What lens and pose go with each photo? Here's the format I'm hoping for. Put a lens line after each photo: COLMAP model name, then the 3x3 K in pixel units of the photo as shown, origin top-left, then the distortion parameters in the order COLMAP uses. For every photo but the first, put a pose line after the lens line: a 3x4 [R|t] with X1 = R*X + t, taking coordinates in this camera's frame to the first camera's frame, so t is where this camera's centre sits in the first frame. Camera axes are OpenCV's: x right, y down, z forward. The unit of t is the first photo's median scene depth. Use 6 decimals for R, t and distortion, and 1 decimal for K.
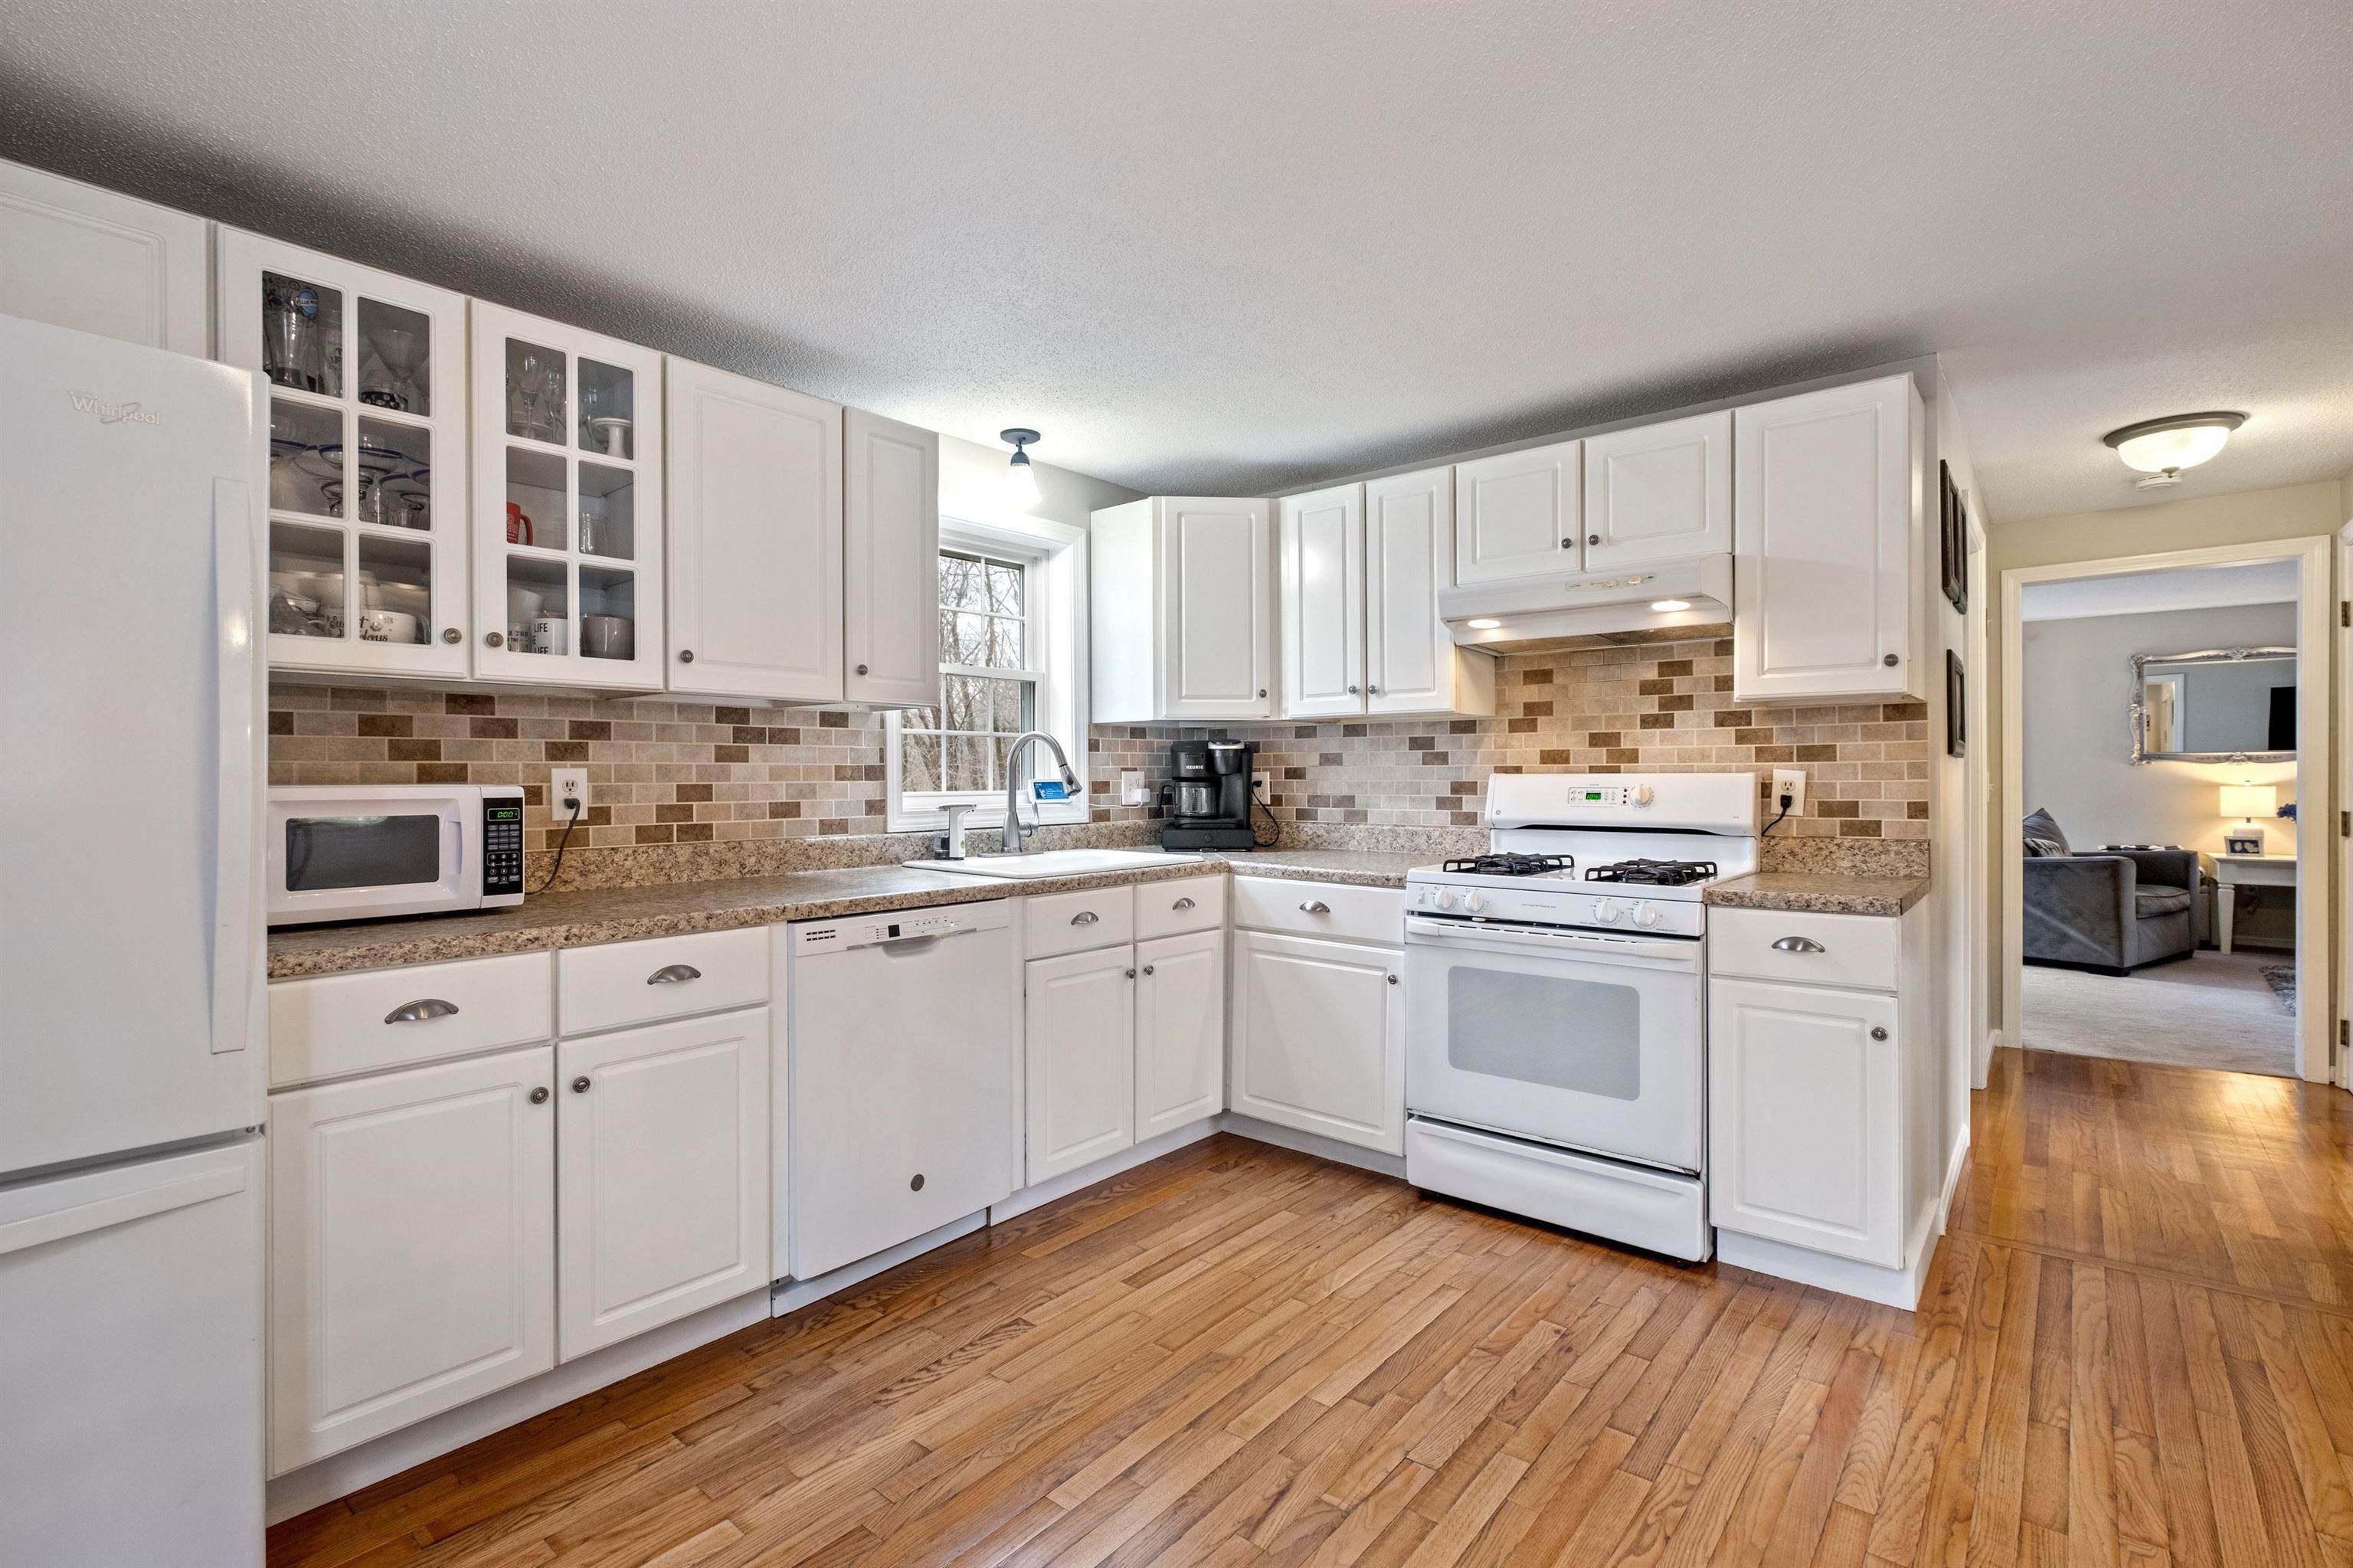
lens RADIAL K [[1072.0, 0, 1172.9], [0, 1072.0, 782.1], [0, 0, 1]] dist [0.003769, -0.000623]
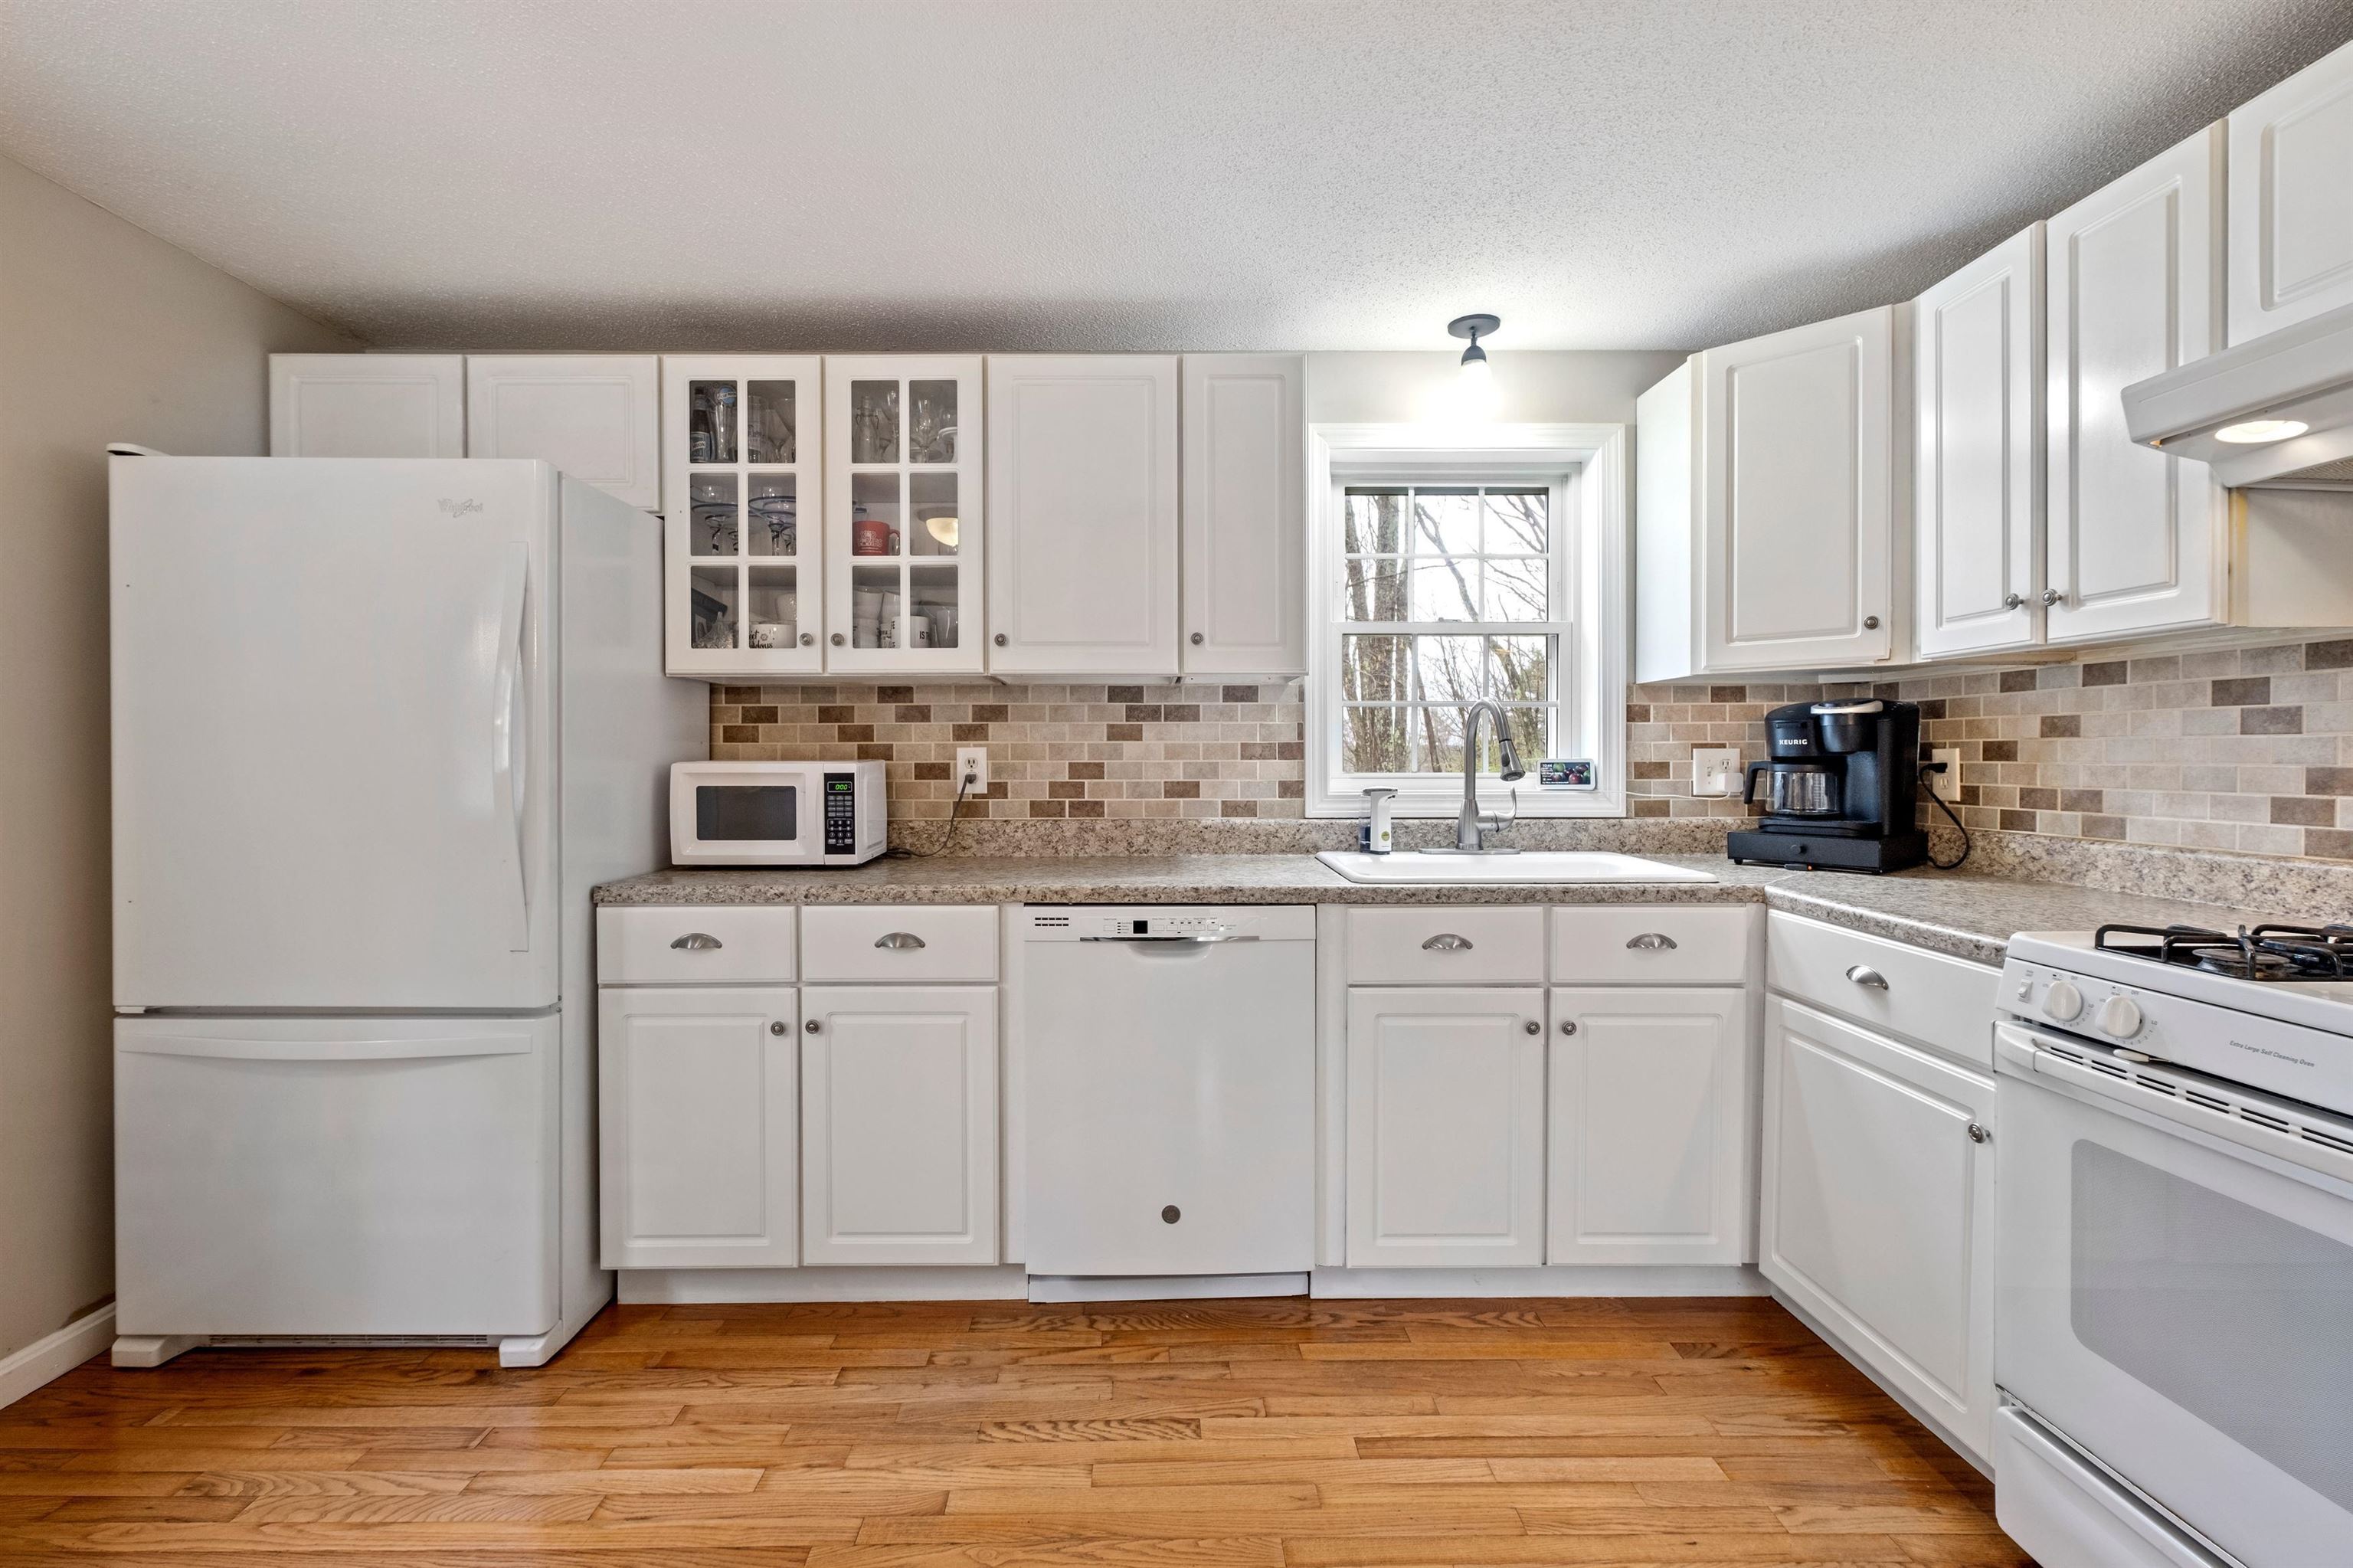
lens RADIAL K [[1061.8, 0, 1172.6], [0, 1061.8, 770.1], [0, 0, 1]] dist [0.000999, -0.000328]
pose [[0.656864, 0.011884, -0.753915, 0.367495], [-0.005161, 0.999923, 0.011265, -0.002453], [0.753991, -0.003509, 0.656875, 0.375568]]
